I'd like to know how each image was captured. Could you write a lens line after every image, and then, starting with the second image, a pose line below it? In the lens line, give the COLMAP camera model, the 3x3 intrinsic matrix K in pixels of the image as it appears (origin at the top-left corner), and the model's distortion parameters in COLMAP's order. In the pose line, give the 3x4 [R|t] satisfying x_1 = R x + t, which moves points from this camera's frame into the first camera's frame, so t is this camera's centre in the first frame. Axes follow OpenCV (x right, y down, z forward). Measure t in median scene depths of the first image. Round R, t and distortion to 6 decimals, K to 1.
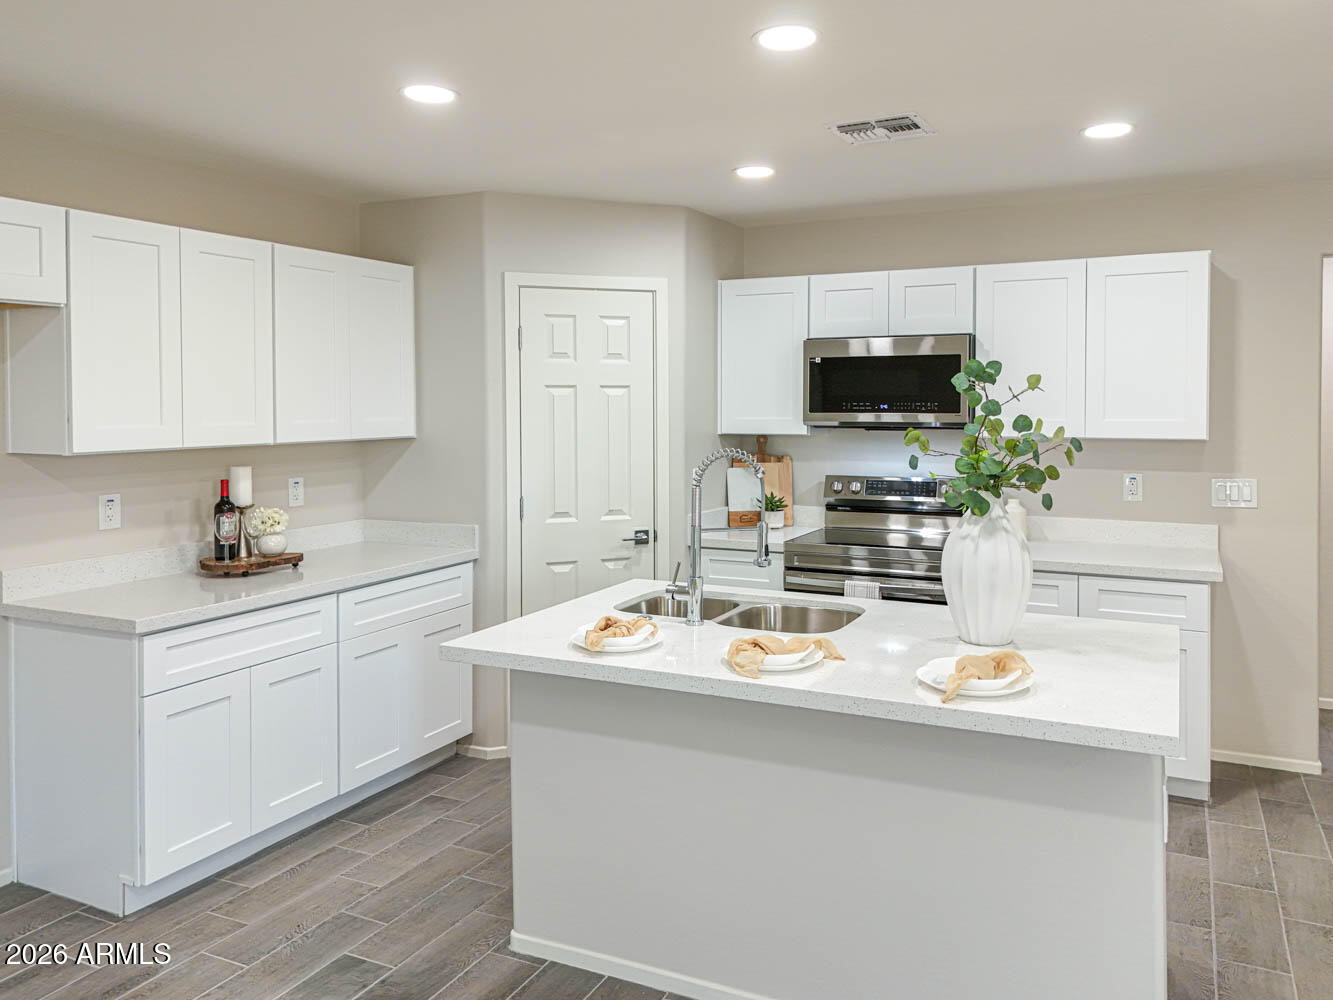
lens RADIAL K [[1031.9, 0, 677.0], [0, 1031.9, 437.8], [0, 0, 1]] dist [0.060193, -0.040702]
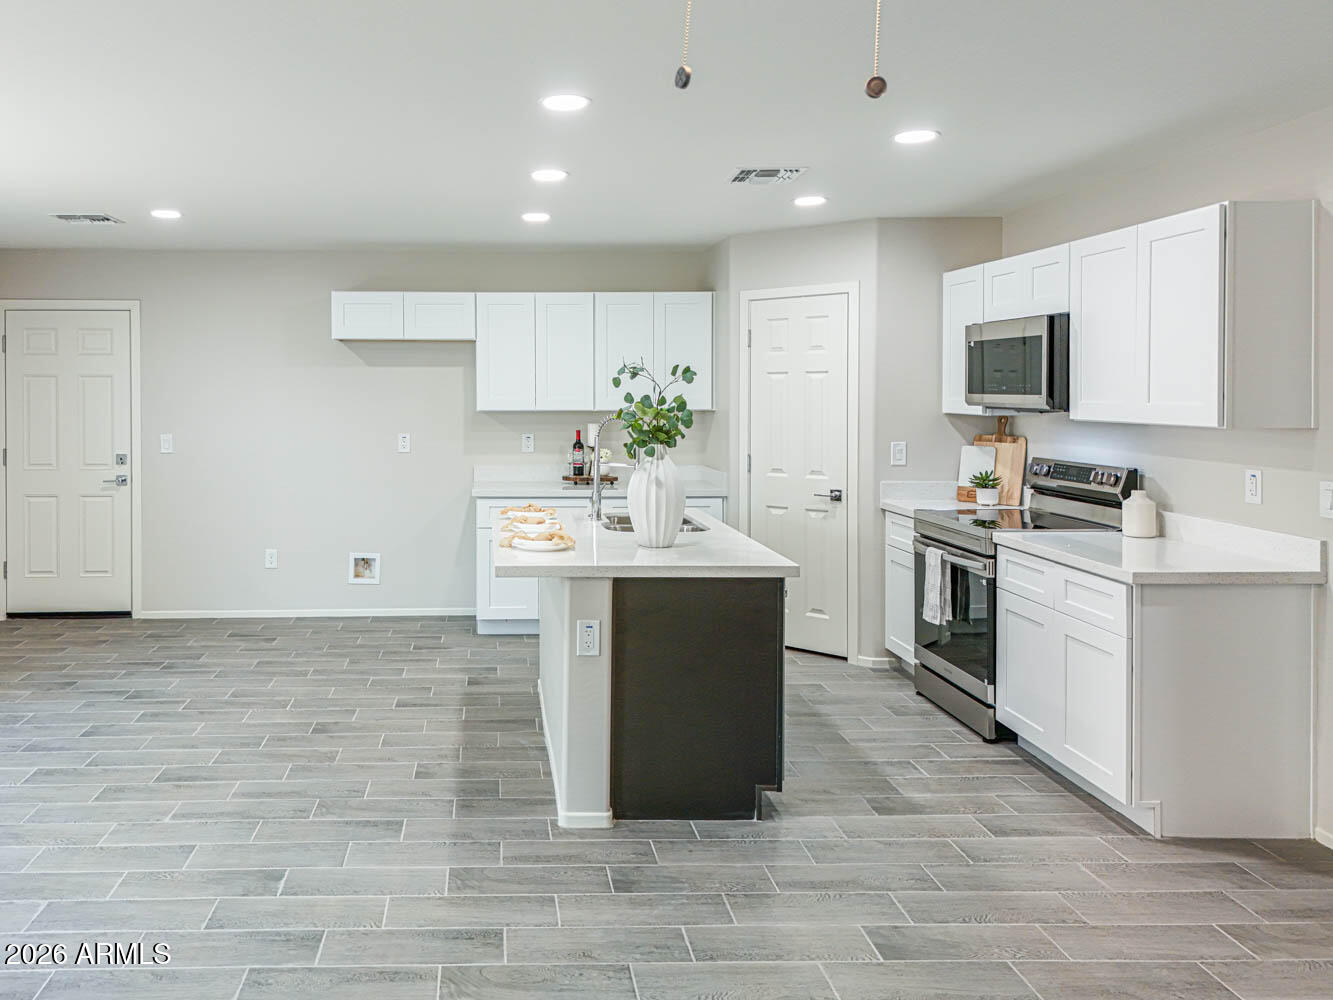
lens RADIAL K [[1072.5, 0, 515.2], [0, 1072.5, 382.6], [0, 0, 1]] dist [0.011884, 0.018666]
pose [[0.447086, -0.004699, -0.894479, 1.178411], [-0.031759, 0.999272, -0.021124, 0.002979], [0.893927, 0.037852, 0.446611, 0.109332]]
